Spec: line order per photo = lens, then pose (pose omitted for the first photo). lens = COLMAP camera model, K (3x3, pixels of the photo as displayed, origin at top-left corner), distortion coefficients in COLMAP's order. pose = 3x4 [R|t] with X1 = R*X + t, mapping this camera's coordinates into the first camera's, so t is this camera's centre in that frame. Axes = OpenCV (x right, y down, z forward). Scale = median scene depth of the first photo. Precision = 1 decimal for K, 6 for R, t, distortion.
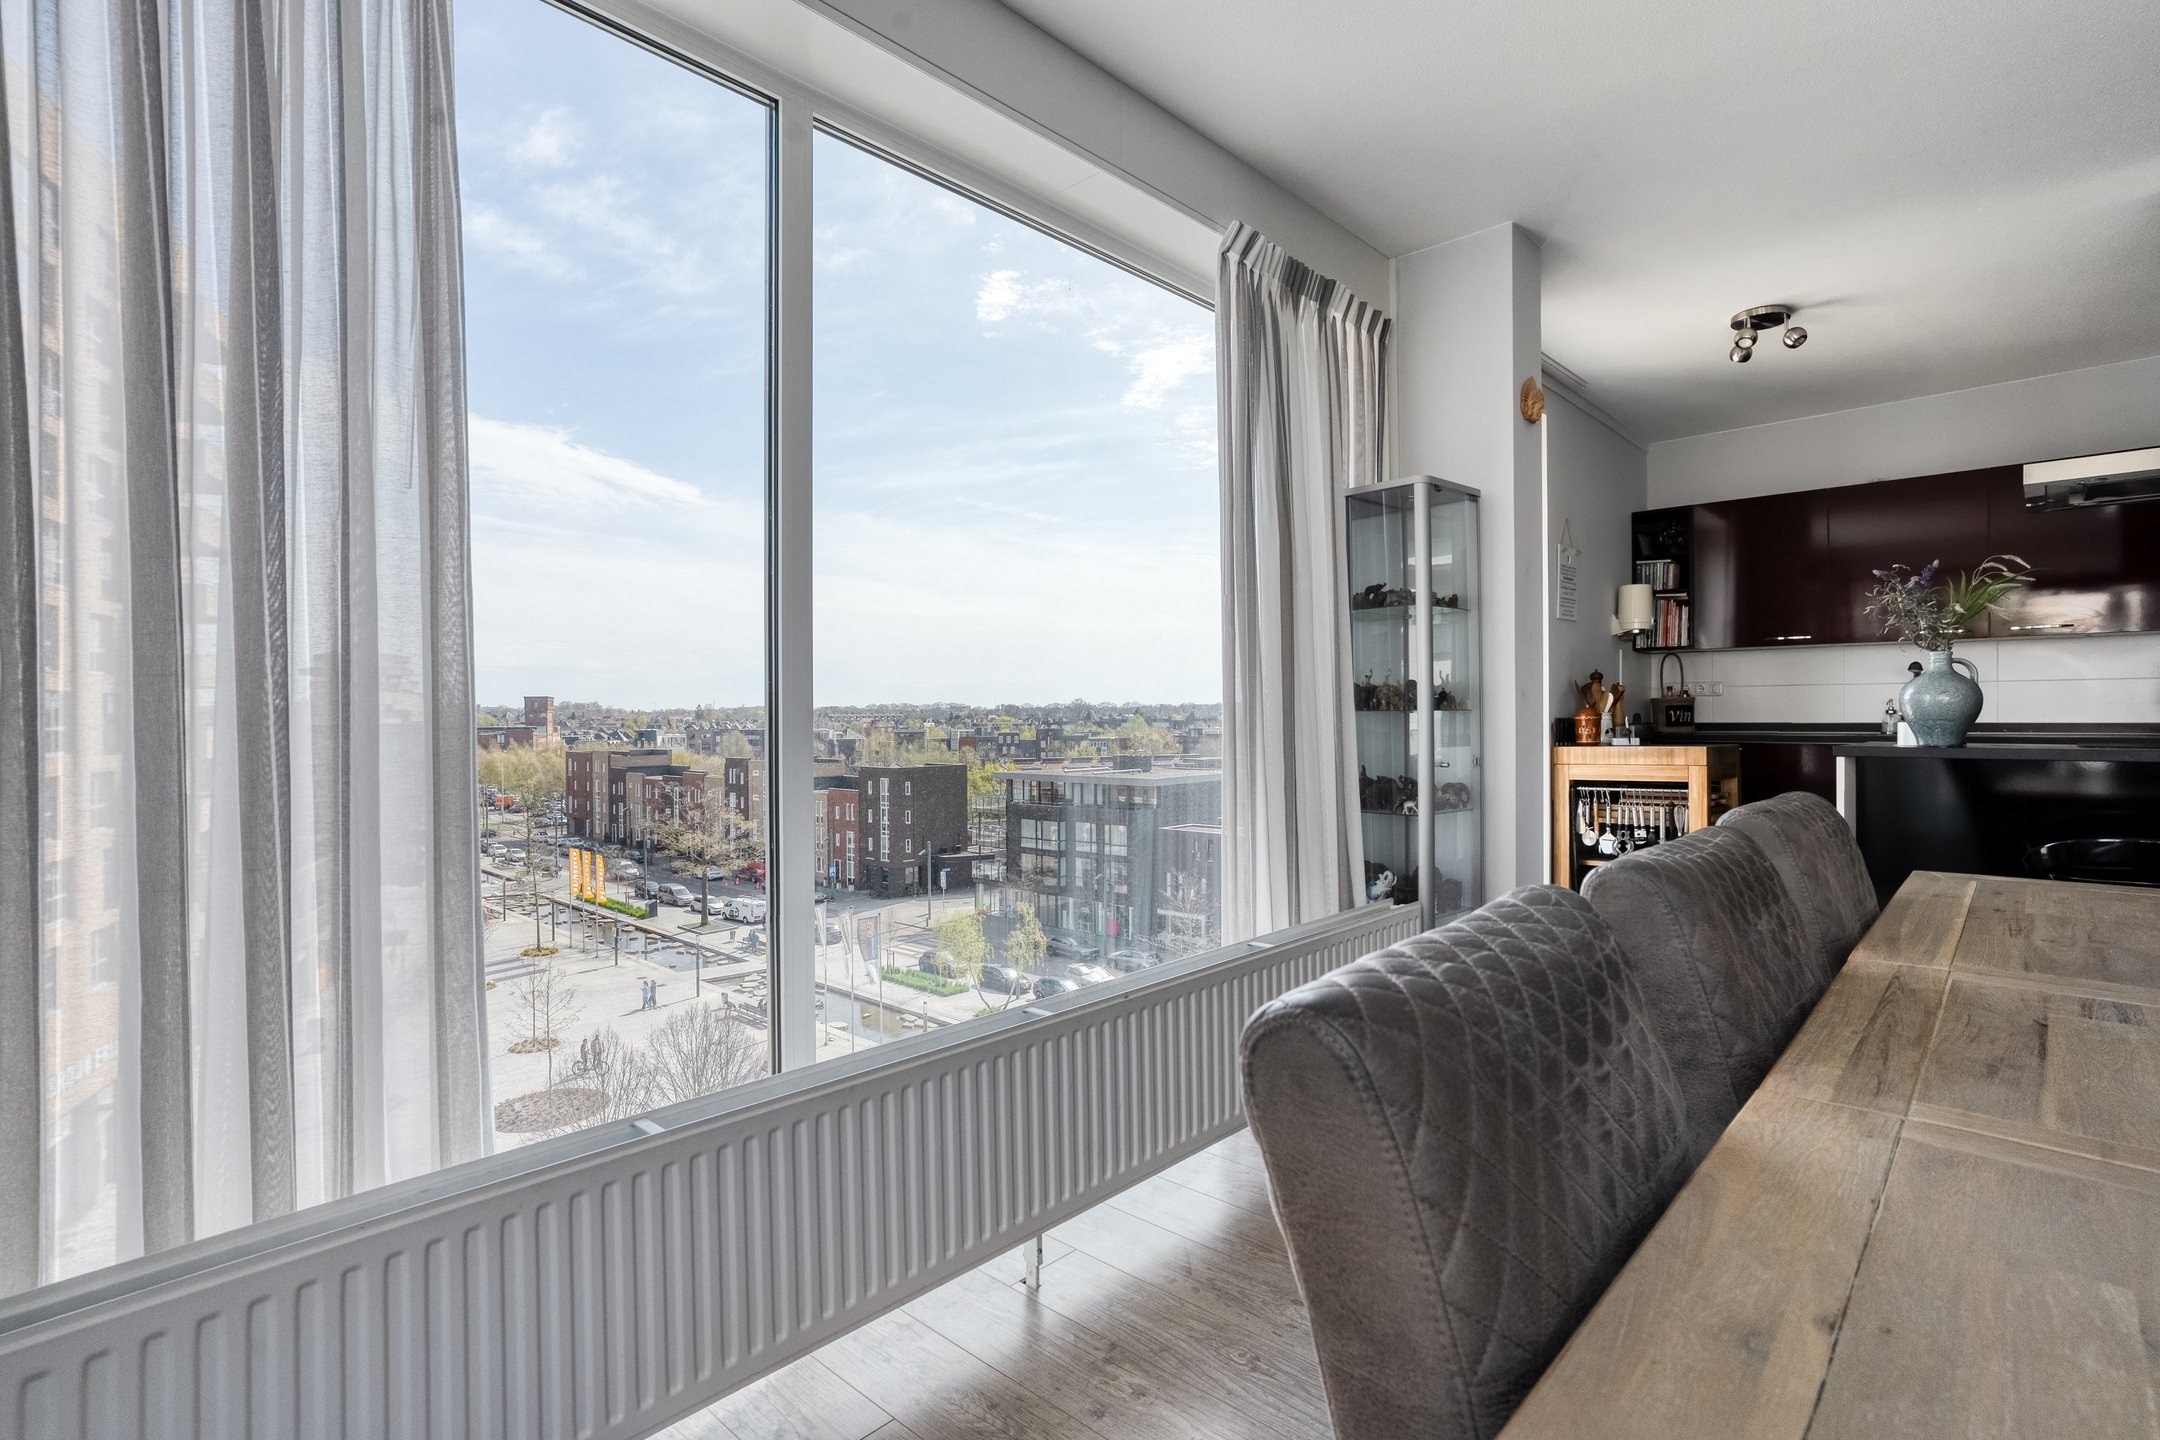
lens RADIAL K [[1056.4, 0, 1080.4], [0, 1056.4, 748.5], [0, 0, 1]] dist [-0.027804, 0.016516]
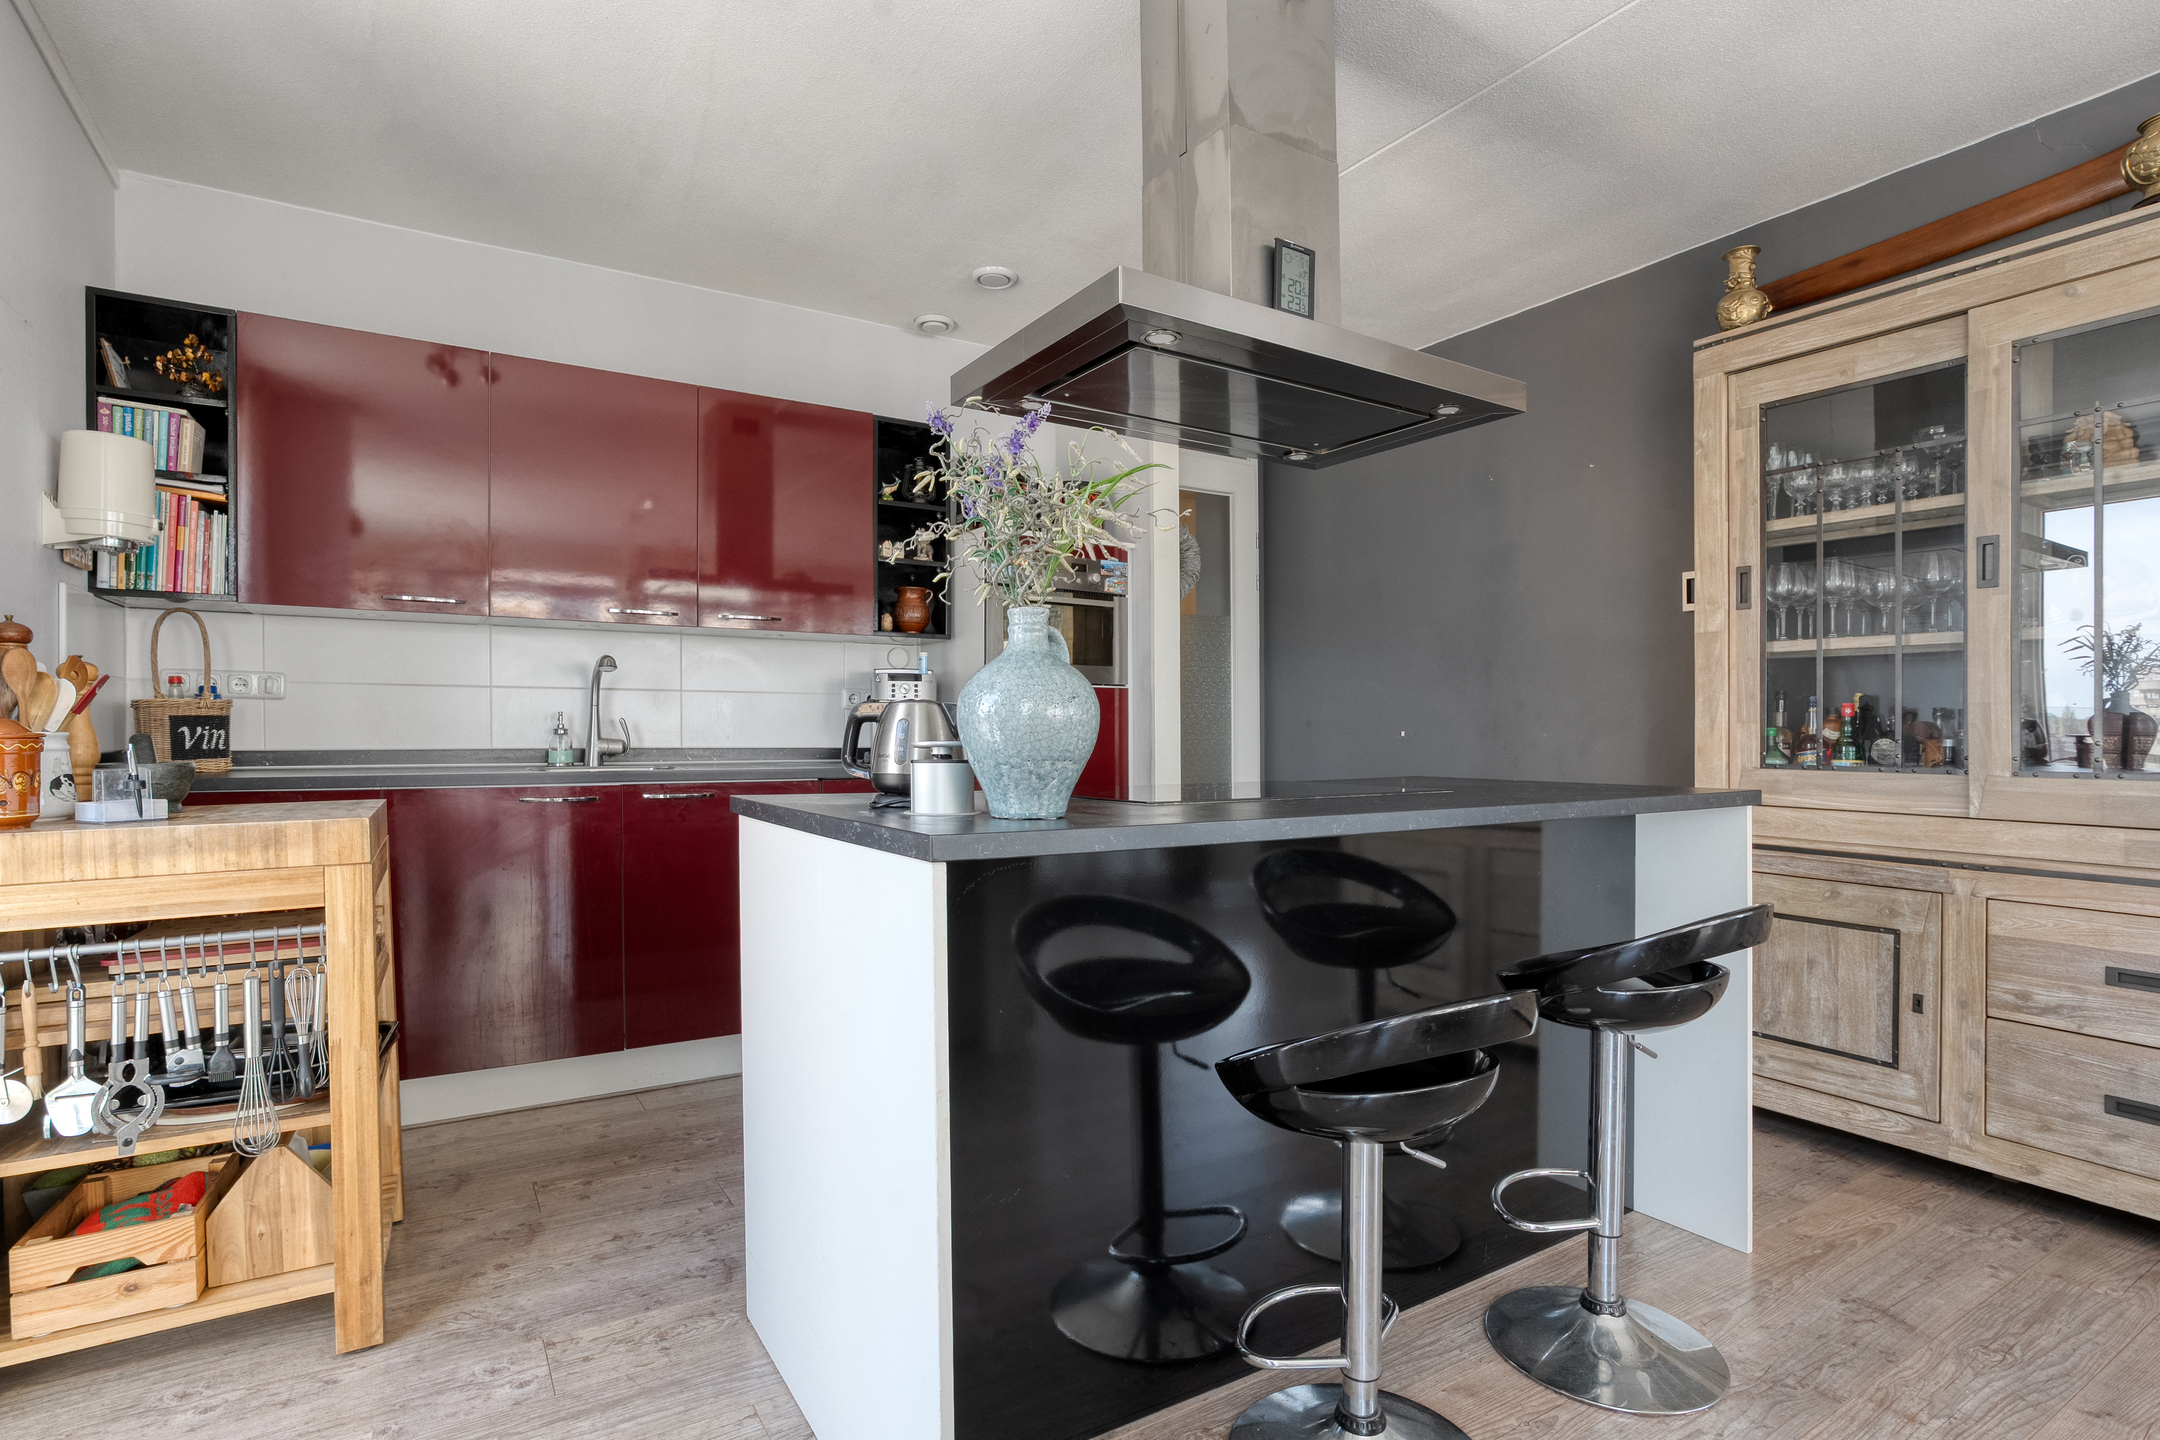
lens RADIAL K [[1056.4, 0, 1080.4], [0, 1056.4, 748.5], [0, 0, 1]] dist [-0.027804, 0.016516]
pose [[0.263253, -0.005696, 0.964710, 0.476508], [0.018495, 0.999829, 0.000857, -0.042410], [-0.964549, 0.017617, 0.263313, 1.088635]]
